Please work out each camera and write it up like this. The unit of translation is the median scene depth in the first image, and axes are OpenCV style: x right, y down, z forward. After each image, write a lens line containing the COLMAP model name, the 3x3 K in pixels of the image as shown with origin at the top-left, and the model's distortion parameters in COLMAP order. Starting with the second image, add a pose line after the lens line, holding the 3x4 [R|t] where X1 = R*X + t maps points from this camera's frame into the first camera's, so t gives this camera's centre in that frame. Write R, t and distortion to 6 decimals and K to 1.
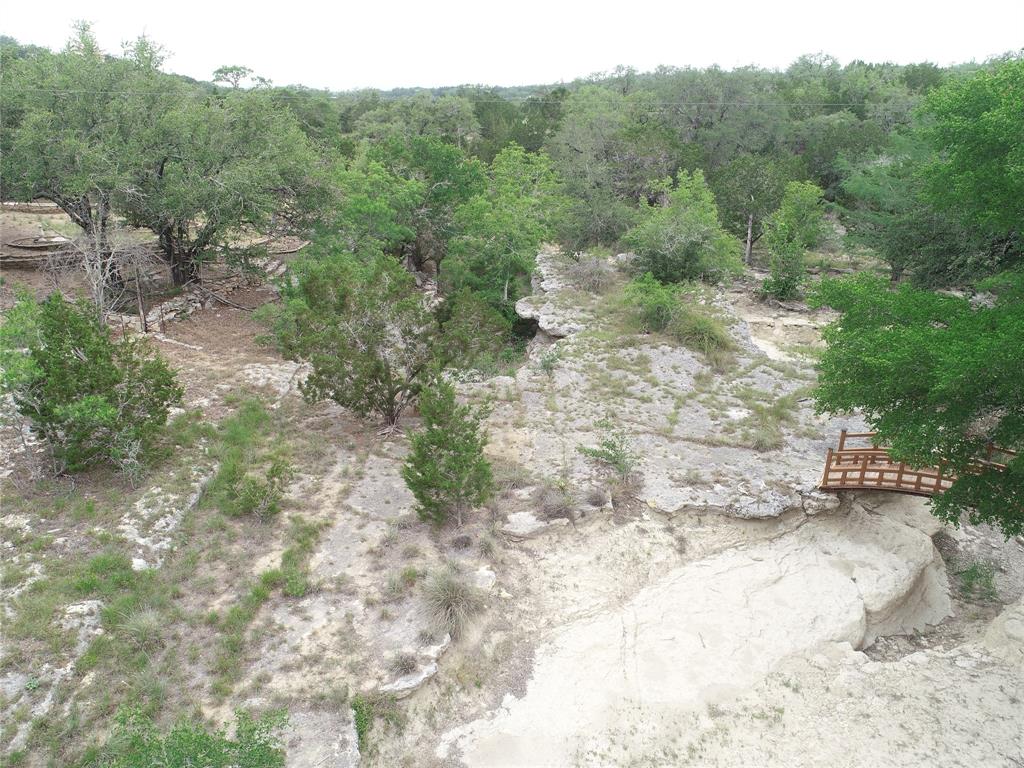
lens RADIAL K [[771.3, 0, 510.6], [0, 771.3, 387.6], [0, 0, 1]] dist [-0.000398, -0.001081]
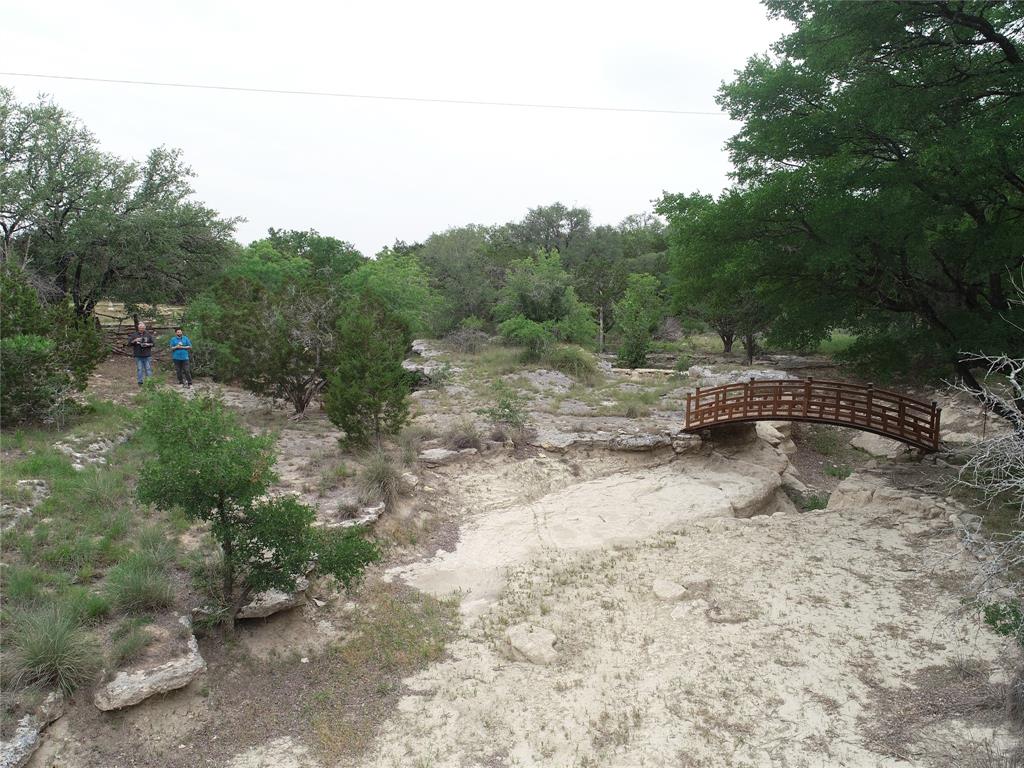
lens RADIAL K [[771.3, 0, 510.6], [0, 771.3, 387.6], [0, 0, 1]] dist [-0.000398, -0.001081]
pose [[0.982925, -0.036455, 0.180358, -0.063246], [0.074101, 0.975606, -0.206645, 0.269572], [-0.168426, 0.216481, 0.961649, -0.091592]]
